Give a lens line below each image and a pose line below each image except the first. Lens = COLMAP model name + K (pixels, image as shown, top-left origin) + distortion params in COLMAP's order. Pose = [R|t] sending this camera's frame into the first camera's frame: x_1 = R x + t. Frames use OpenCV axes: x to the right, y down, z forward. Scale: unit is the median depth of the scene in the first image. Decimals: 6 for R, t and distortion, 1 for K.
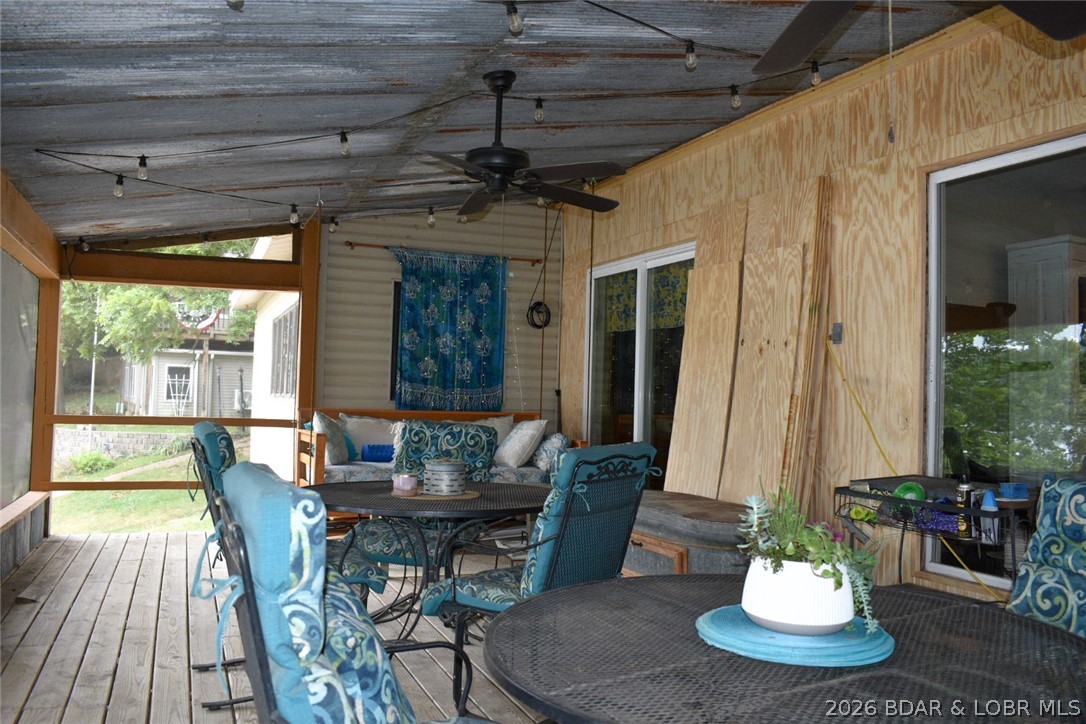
lens RADIAL K [[880.9, 0, 535.7], [0, 880.9, 365.7], [0, 0, 1]] dist [-0.097274, 0.013164]
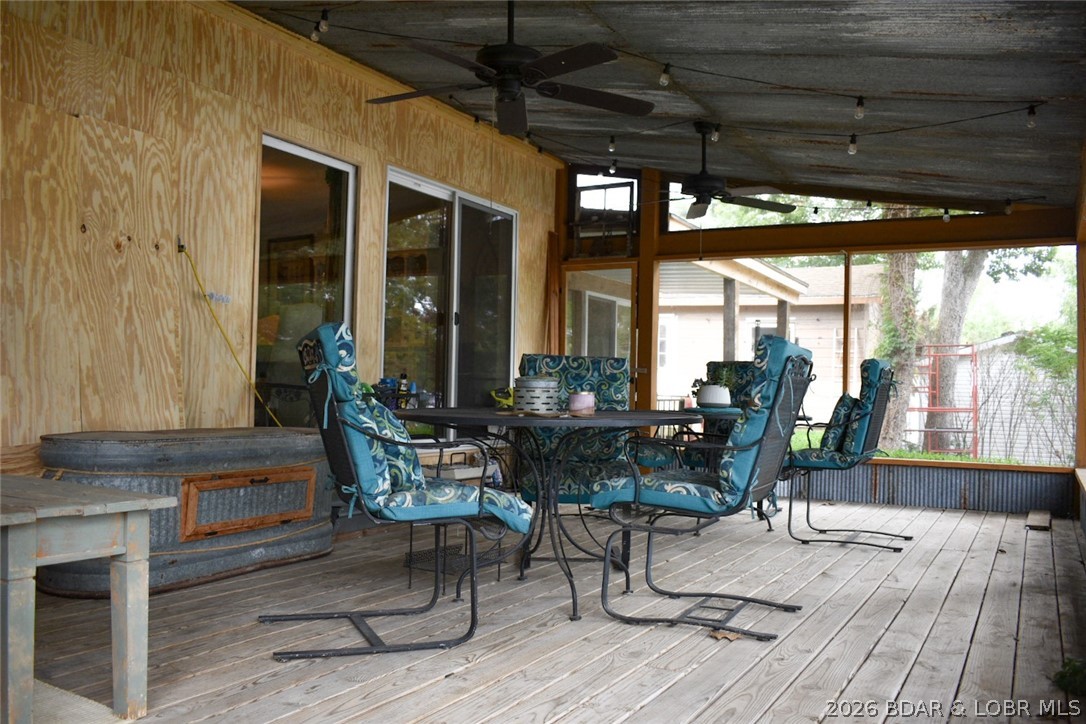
lens RADIAL K [[880.9, 0, 537.5], [0, 880.9, 351.5], [0, 0, 1]] dist [-0.097274, 0.013164]
pose [[-0.601416, -0.020525, 0.798673, -0.662613], [-0.081957, 0.995981, -0.036120, 0.082248], [-0.794722, -0.087179, -0.600681, 1.227567]]
